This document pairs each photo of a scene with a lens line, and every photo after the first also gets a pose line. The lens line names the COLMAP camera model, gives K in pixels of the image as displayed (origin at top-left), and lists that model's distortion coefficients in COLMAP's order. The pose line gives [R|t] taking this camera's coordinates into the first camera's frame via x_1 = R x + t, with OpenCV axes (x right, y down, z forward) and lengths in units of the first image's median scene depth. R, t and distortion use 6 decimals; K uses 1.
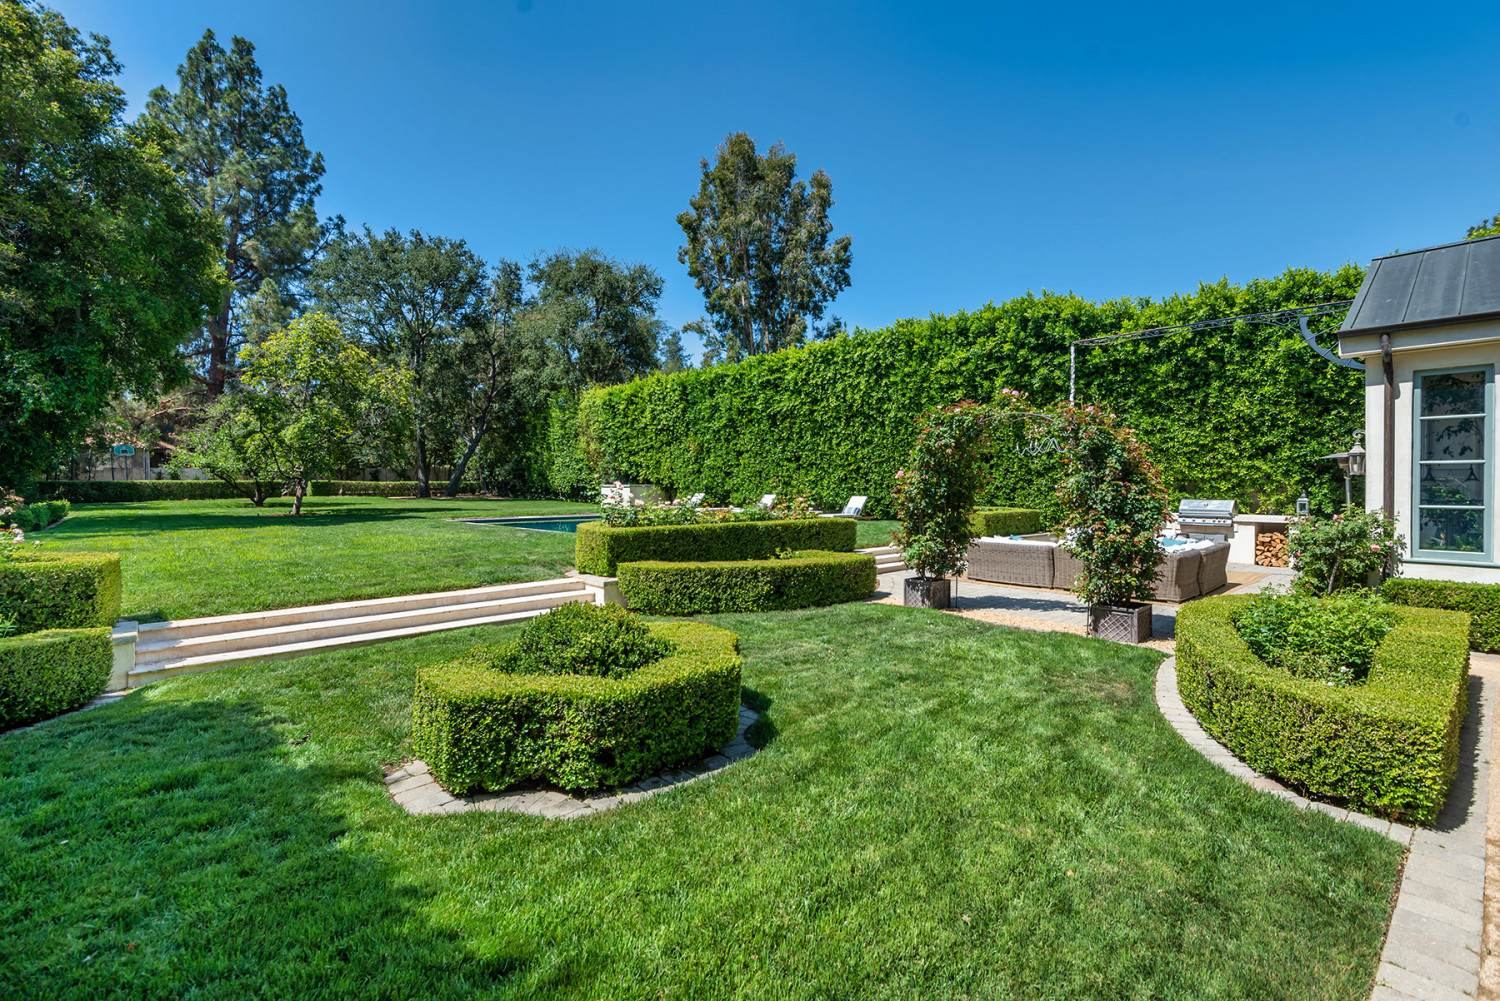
lens RADIAL K [[684.9, 0, 756.5], [0, 684.9, 472.9], [0, 0, 1]] dist [0.030432, -0.009751]
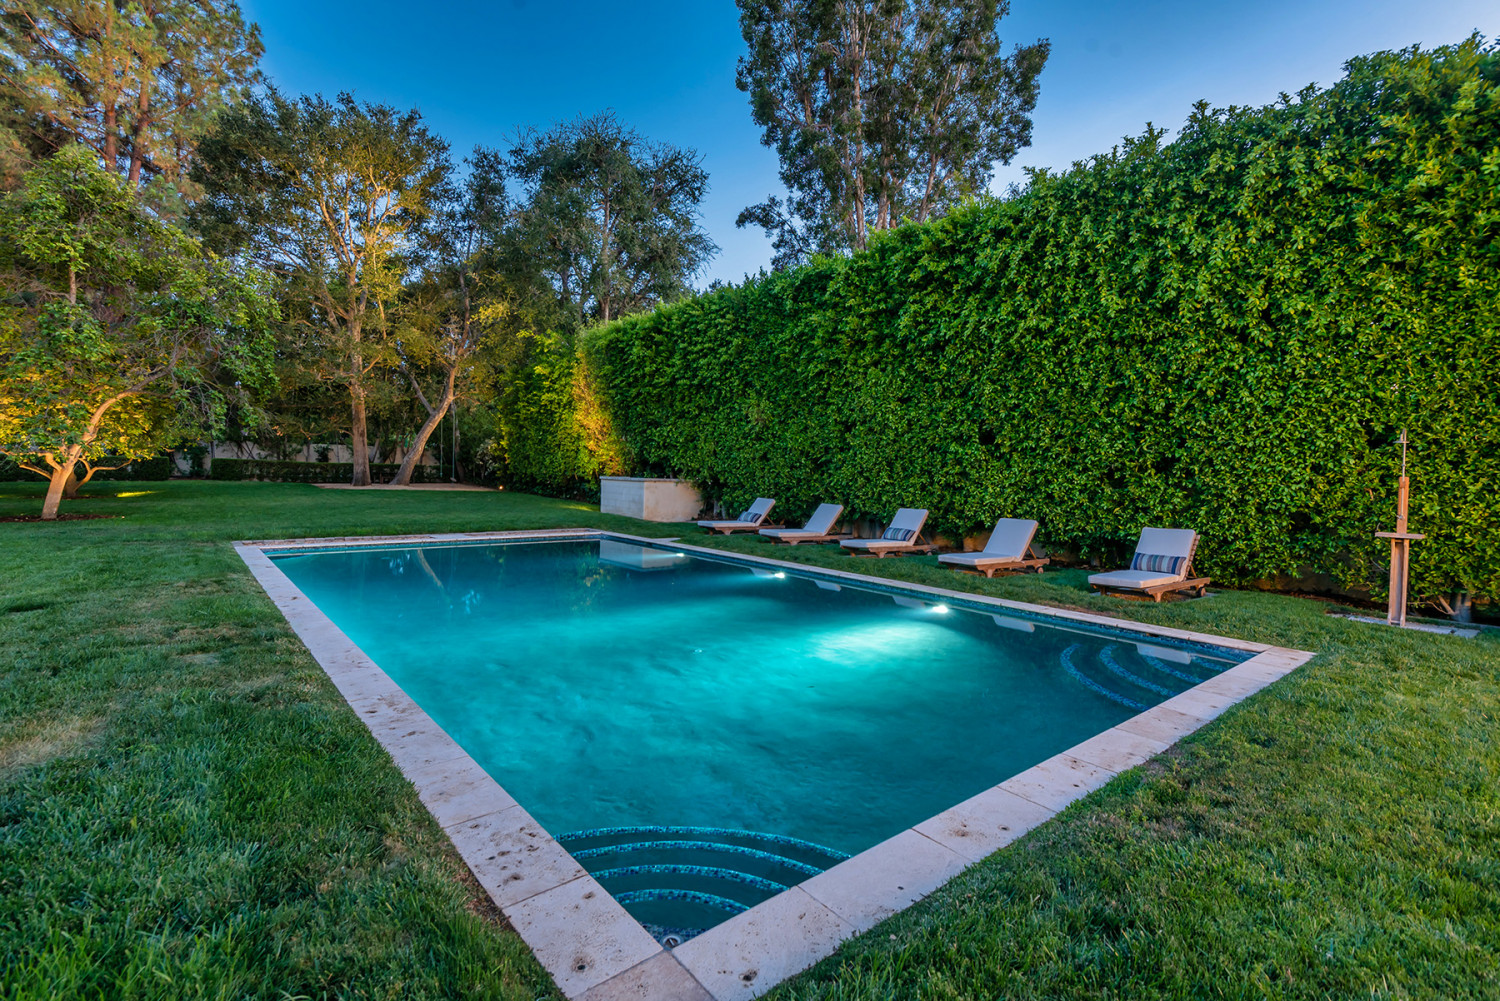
lens RADIAL K [[684.9, 0, 756.5], [0, 684.9, 472.9], [0, 0, 1]] dist [0.030432, -0.009751]
pose [[0.998896, 0.026163, -0.039015, -0.063094], [-0.025251, 0.999400, 0.023711, -0.002753], [0.039612, -0.022699, 0.998957, 0.400118]]
